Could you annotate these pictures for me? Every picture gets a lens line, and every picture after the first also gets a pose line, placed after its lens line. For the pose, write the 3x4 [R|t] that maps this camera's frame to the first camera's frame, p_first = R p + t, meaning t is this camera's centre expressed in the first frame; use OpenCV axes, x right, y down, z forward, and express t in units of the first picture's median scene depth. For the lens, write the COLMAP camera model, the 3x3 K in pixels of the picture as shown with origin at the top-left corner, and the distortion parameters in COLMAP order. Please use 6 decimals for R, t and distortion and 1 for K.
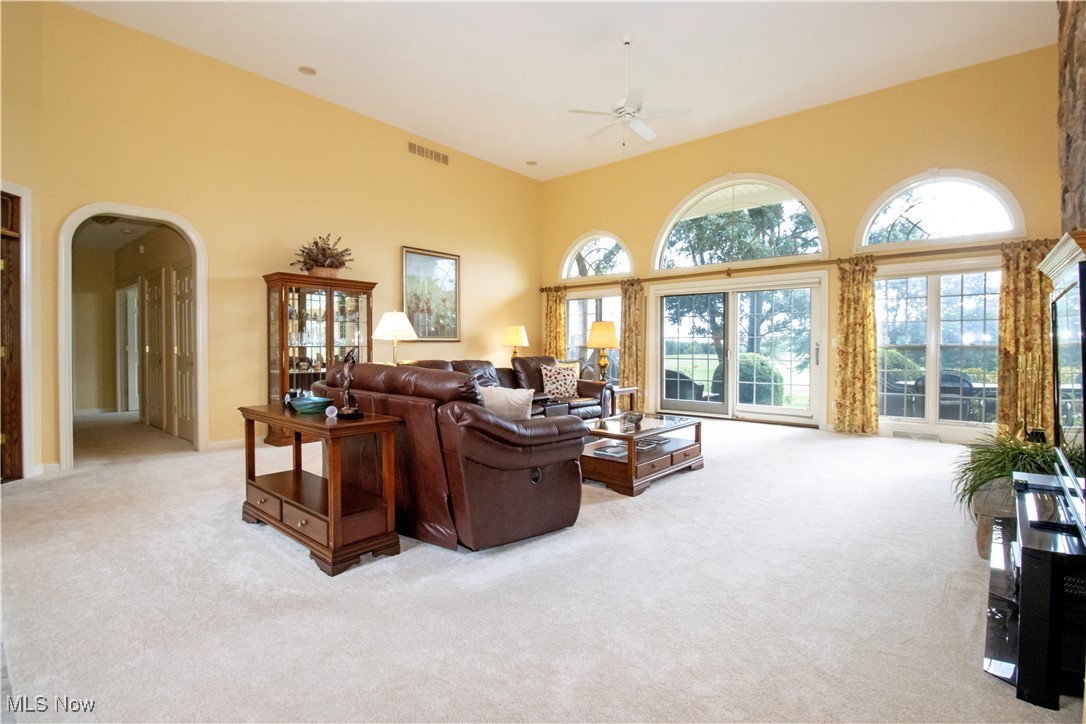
lens RADIAL K [[505.9, 0, 536.9], [0, 505.9, 351.8], [0, 0, 1]] dist [-0.000017, -0.000209]
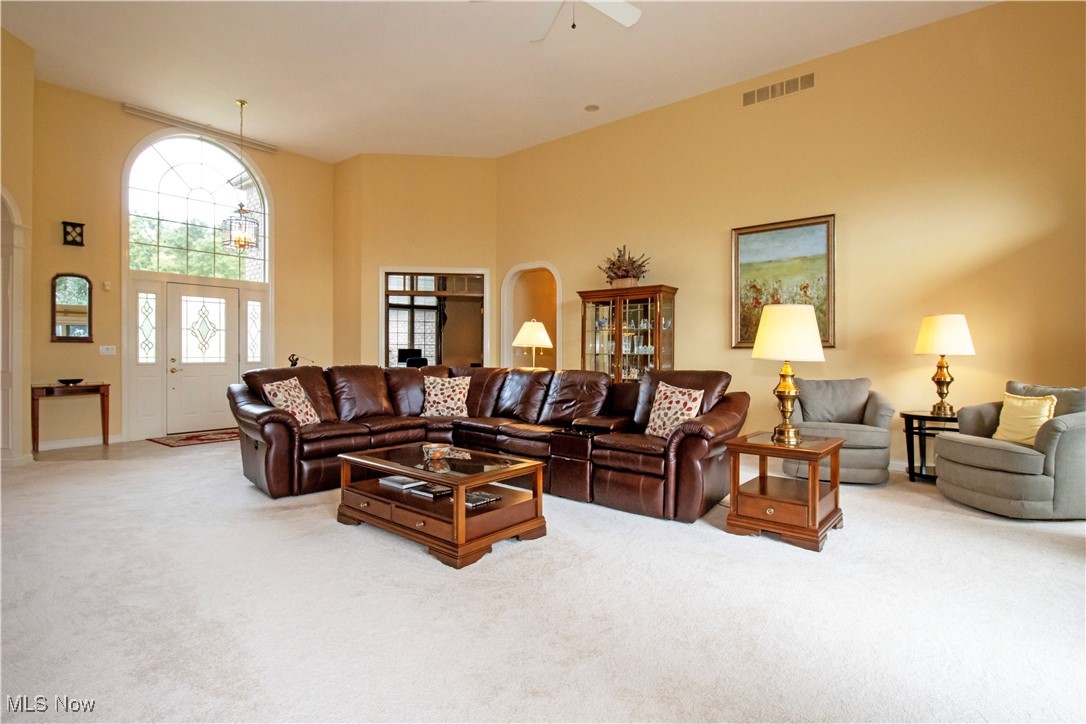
lens RADIAL K [[549.2, 0, 540.7], [0, 549.2, 348.6], [0, 0, 1]] dist [0.000231, 0.000367]
pose [[0.024625, -0.006130, -0.999678, 0.606235], [-0.012749, 0.999898, -0.006445, -0.010175], [0.999615, 0.012904, 0.024544, 0.689254]]
